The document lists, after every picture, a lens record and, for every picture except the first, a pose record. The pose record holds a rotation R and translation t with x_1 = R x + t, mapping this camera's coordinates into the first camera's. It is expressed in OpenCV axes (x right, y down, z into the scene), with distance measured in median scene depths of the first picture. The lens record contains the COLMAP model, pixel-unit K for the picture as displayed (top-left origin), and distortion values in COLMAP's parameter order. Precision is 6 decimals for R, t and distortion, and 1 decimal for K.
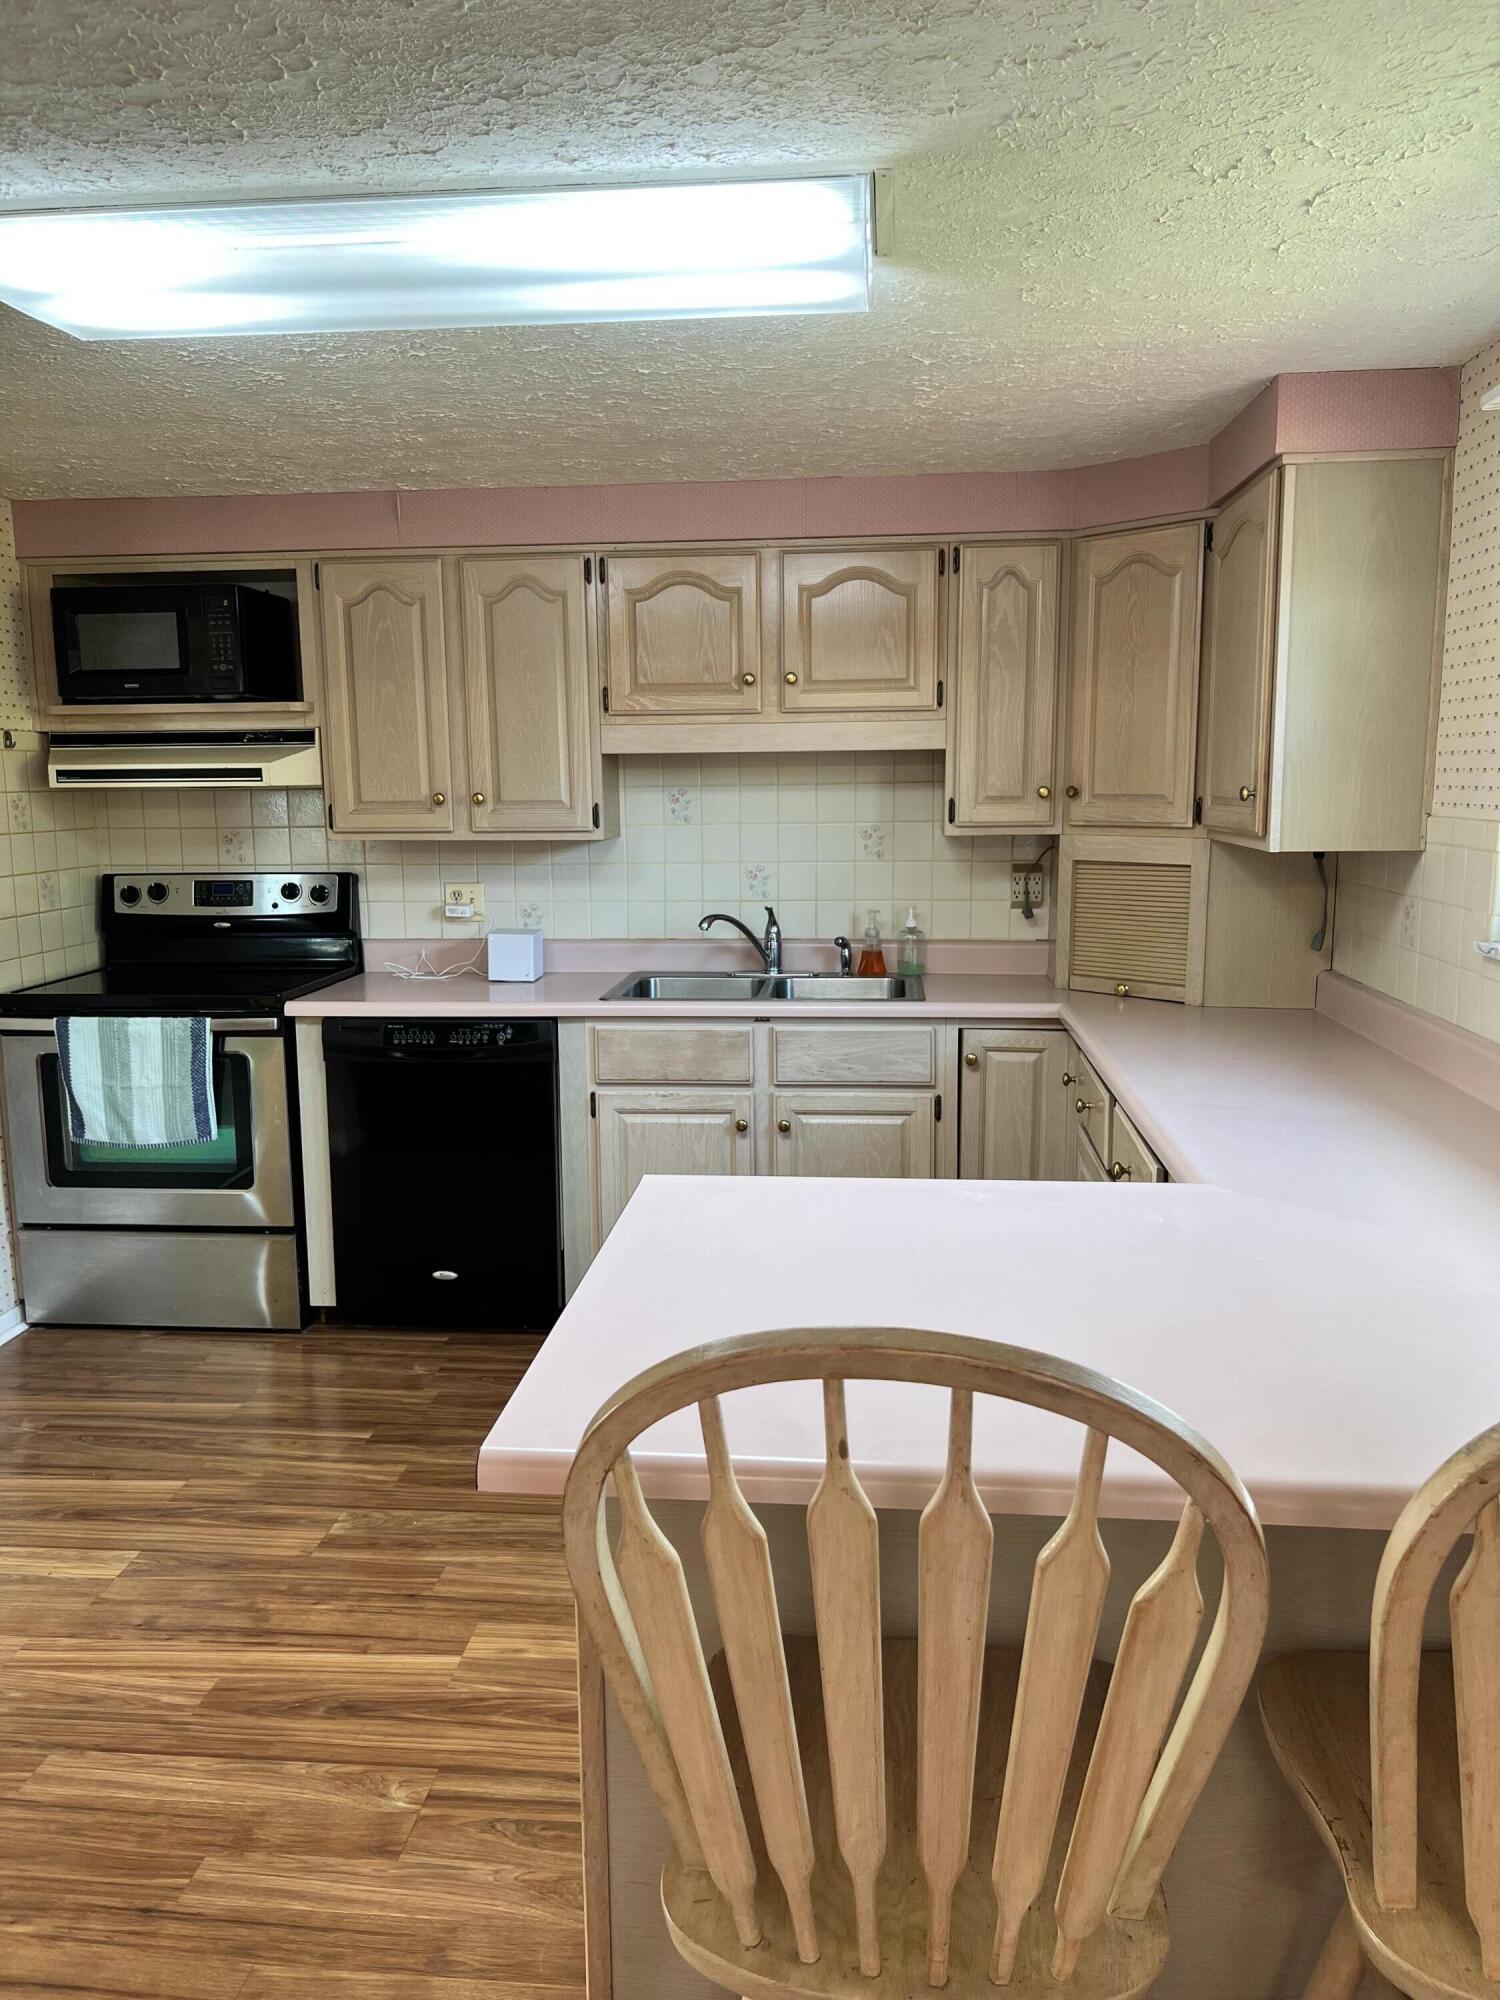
lens RADIAL K [[1498.2, 0, 745.7], [0, 1498.2, 998.1], [0, 0, 1]] dist [0.022998, -0.025669]
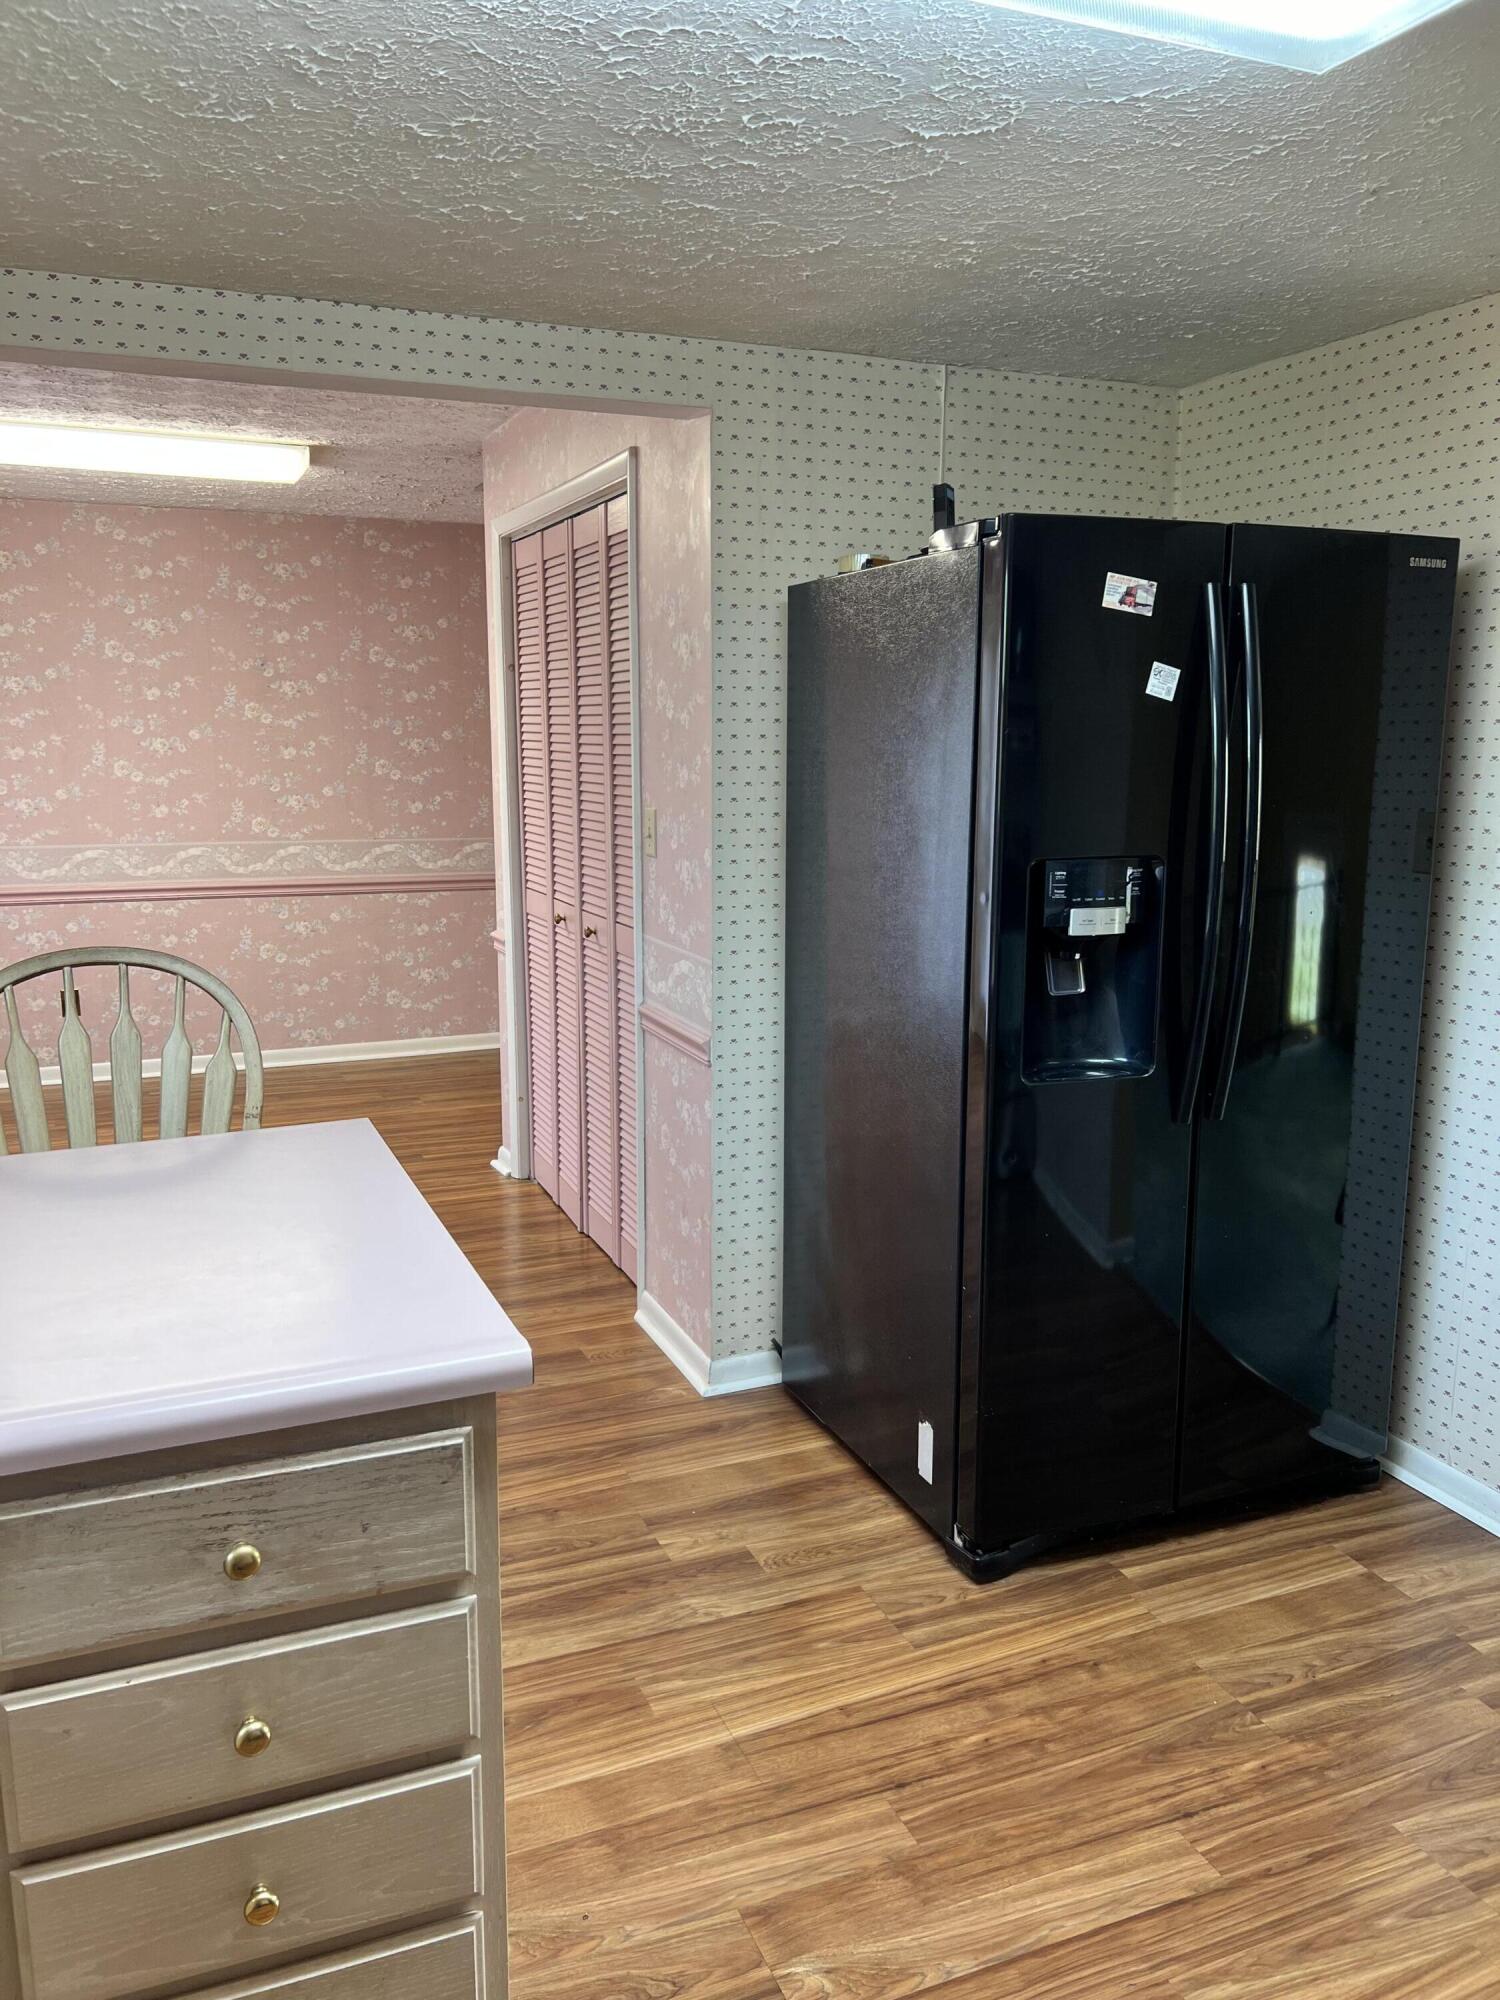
lens RADIAL K [[1498.2, 0, 714.2], [0, 1498.2, 1003.8], [0, 0, 1]] dist [0.022998, -0.025669]
pose [[-0.884288, 0.099619, -0.456192, 0.145188], [-0.064005, 0.941896, 0.329752, -0.249092], [0.462535, 0.320794, -0.826531, 1.573801]]
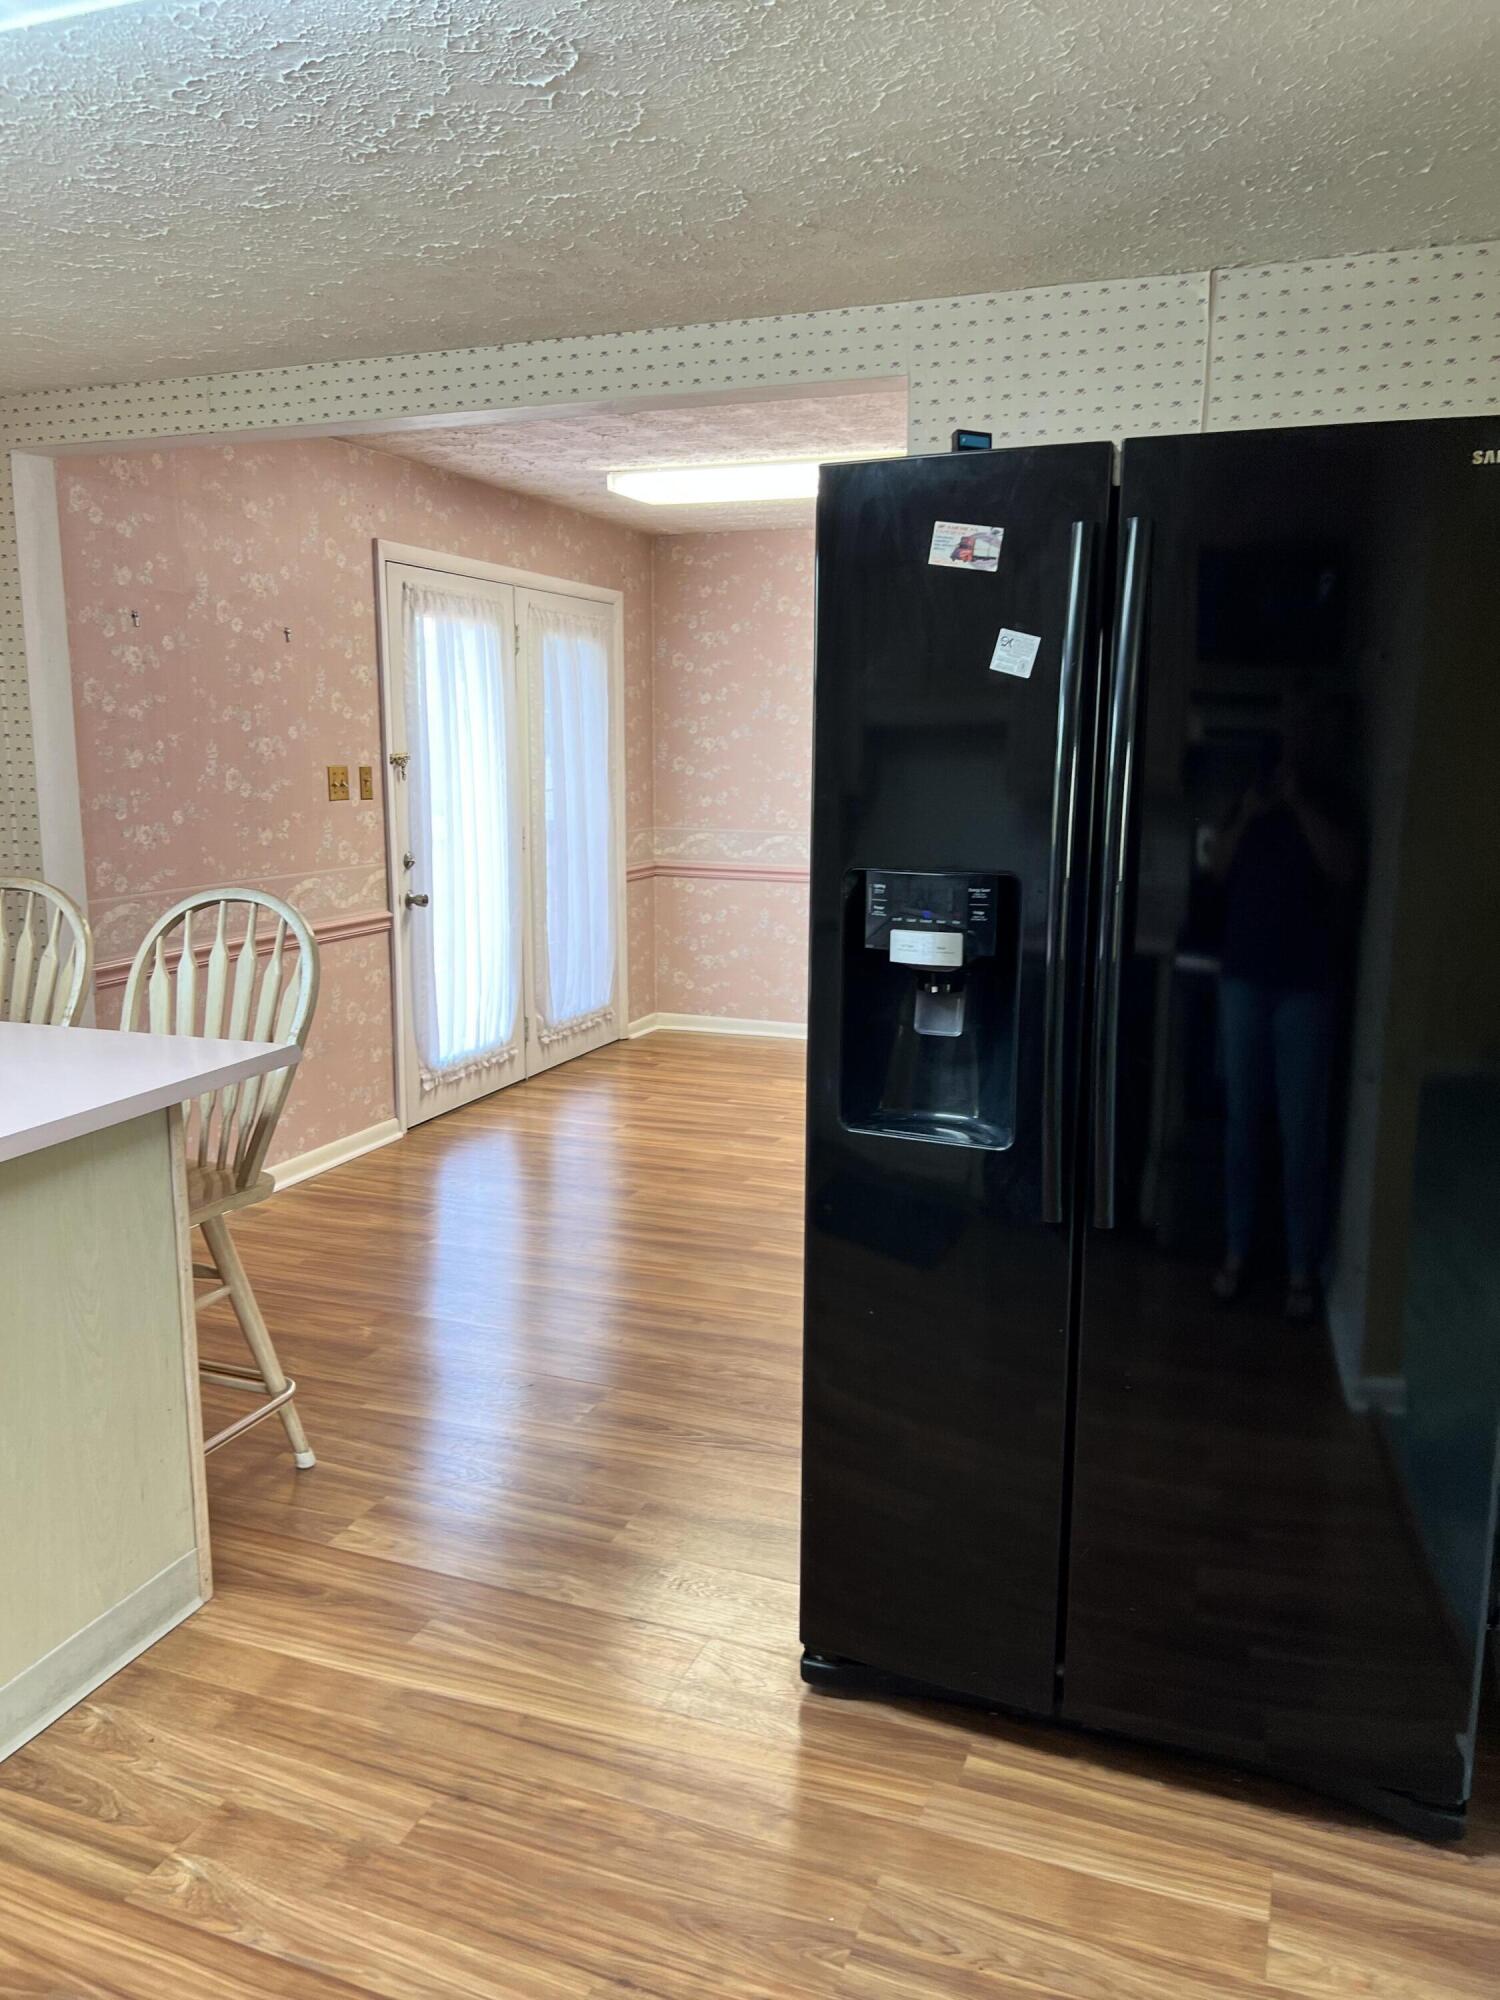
lens RADIAL K [[1498.2, 0, 748.6], [0, 1498.2, 1005.8], [0, 0, 1]] dist [0.022998, -0.025669]
pose [[-0.963398, -0.034591, 0.265834, -0.810677], [0.056942, 0.942606, 0.329017, -0.230638], [-0.261958, 0.332111, -0.906135, 1.636608]]
